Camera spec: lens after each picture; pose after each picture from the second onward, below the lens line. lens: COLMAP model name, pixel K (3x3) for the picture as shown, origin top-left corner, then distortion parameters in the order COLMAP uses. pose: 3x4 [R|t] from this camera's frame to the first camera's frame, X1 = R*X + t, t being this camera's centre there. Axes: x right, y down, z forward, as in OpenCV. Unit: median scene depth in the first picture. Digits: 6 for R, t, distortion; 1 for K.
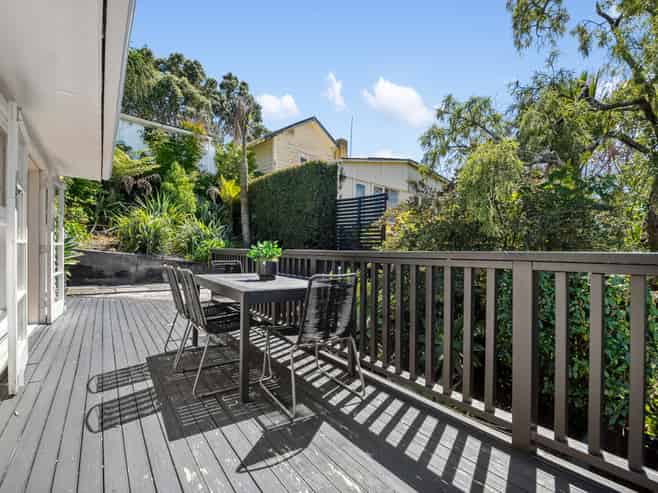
lens RADIAL K [[285.3, 0, 329.7], [0, 285.3, 250.7], [0, 0, 1]] dist [-0.013886, -0.000141]
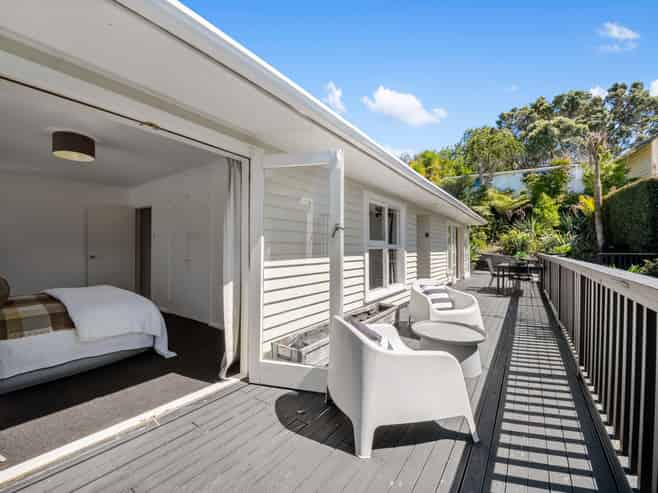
lens RADIAL K [[230.9, 0, 329.5], [0, 230.9, 252.0], [0, 0, 1]] dist [-0.001209, -0.000083]
pose [[0.193392, -0.007371, -0.981094, 0.417574], [0.009549, 0.999939, -0.005630, -0.010225], [0.981075, -0.008280, 0.193450, -0.323422]]
